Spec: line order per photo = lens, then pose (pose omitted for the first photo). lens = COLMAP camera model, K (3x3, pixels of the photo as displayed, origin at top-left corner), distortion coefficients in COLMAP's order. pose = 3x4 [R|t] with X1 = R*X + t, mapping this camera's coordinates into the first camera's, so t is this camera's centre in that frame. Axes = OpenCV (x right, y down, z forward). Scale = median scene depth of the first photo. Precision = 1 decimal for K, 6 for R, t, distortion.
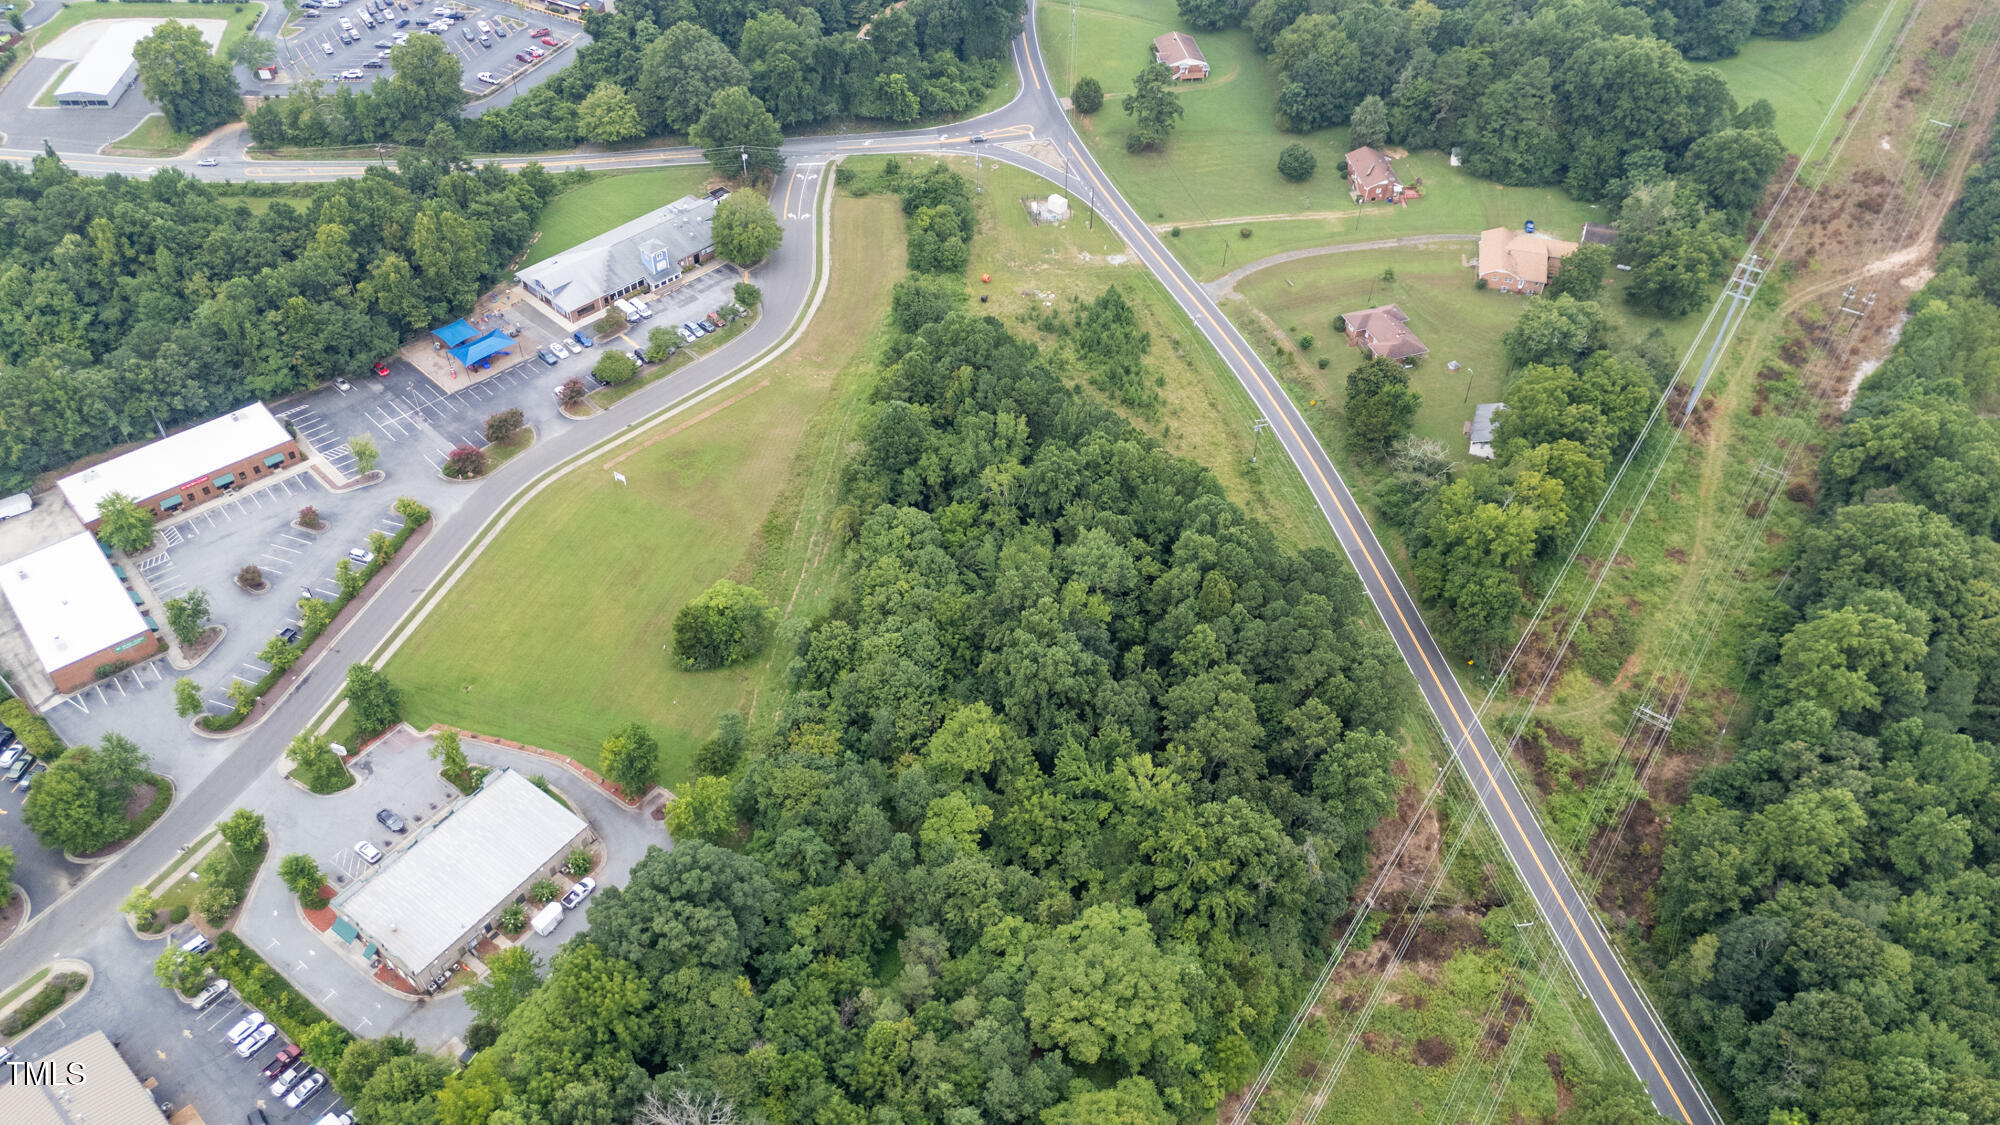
lens RADIAL K [[1468.7, 0, 1000.0], [0, 1468.7, 562.5], [0, 0, 1]] dist [0.071982, -0.073965]
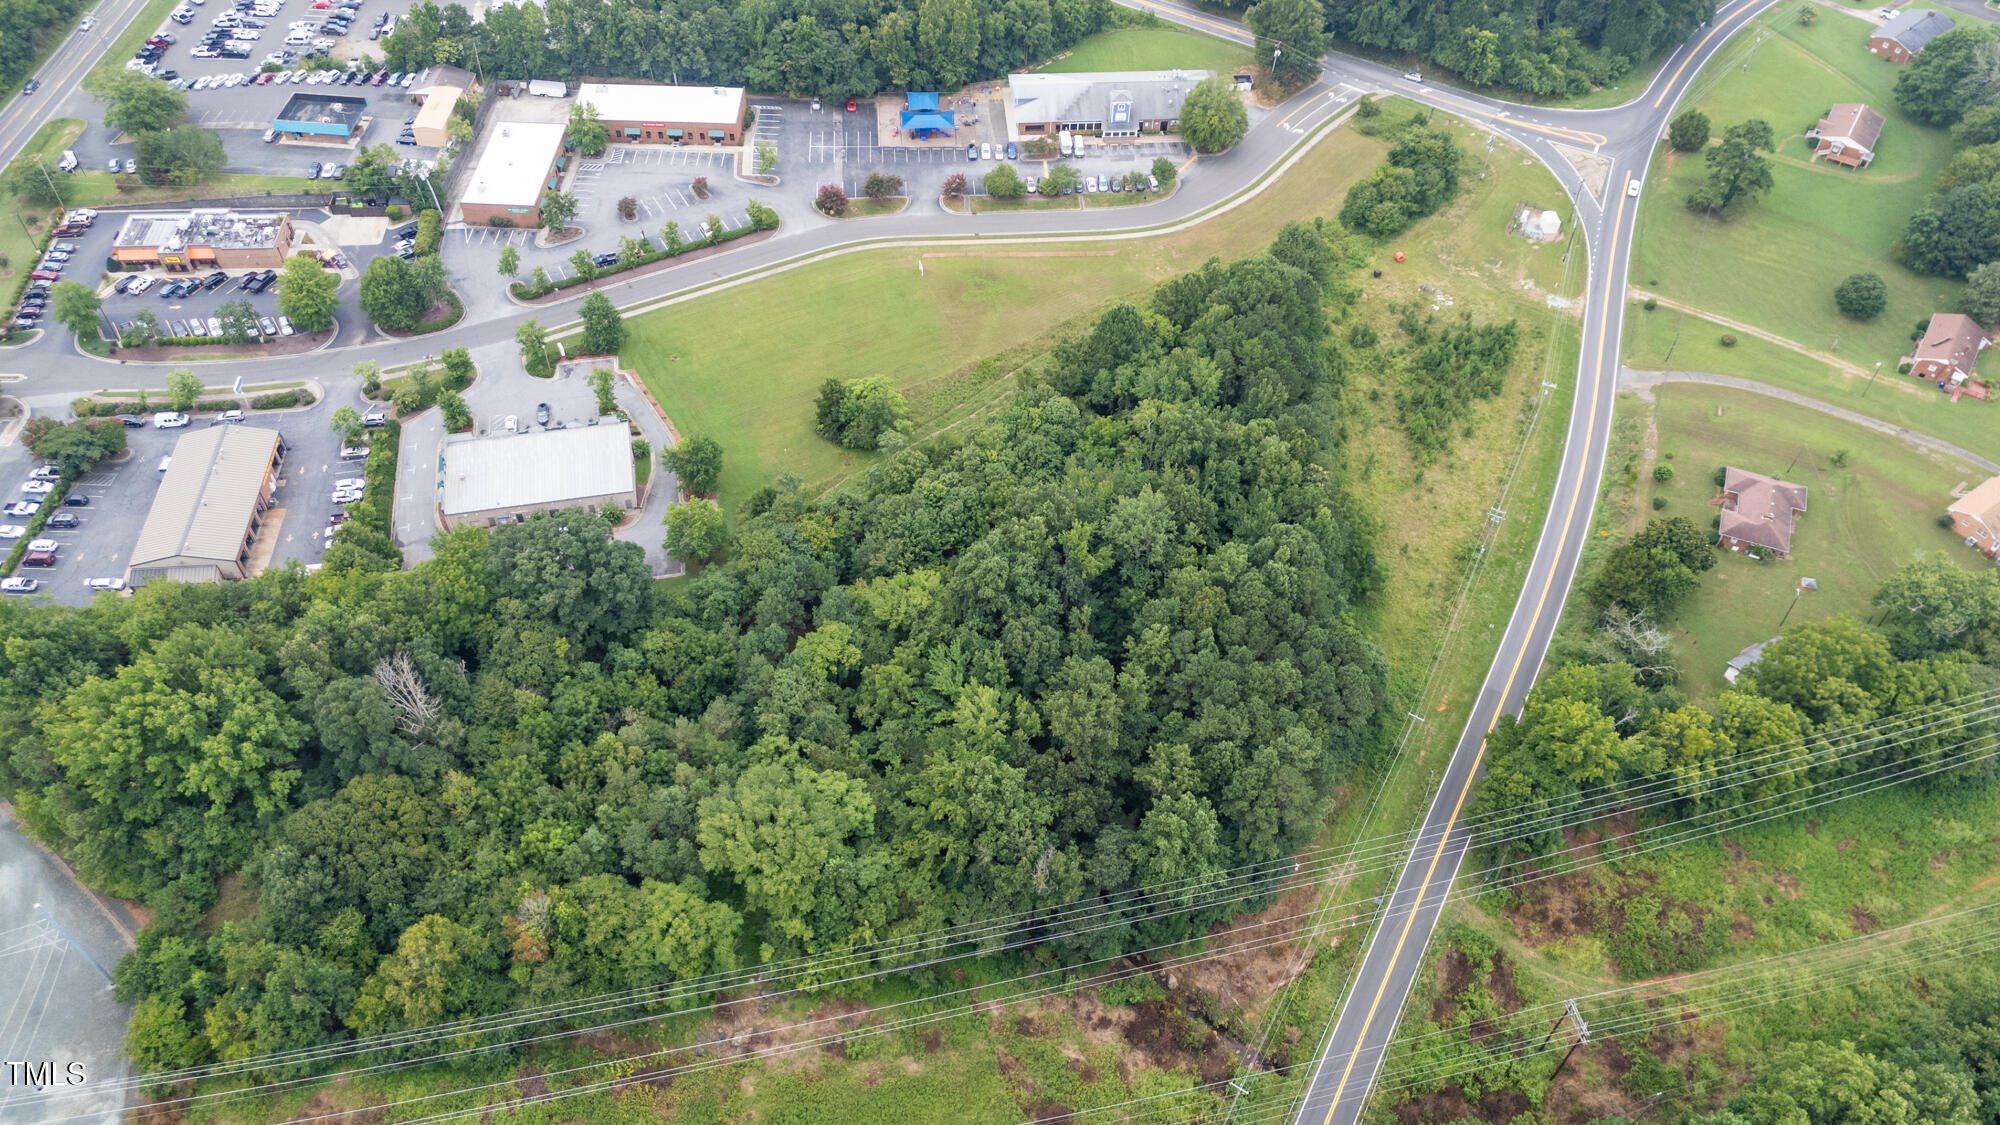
lens RADIAL K [[1468.7, 0, 1000.0], [0, 1468.7, 562.5], [0, 0, 1]] dist [0.071982, -0.073965]
pose [[0.742370, 0.496533, -0.449824, 0.356285], [-0.471275, 0.864211, 0.176178, -0.083169], [0.476221, 0.081201, 0.875568, 0.098674]]
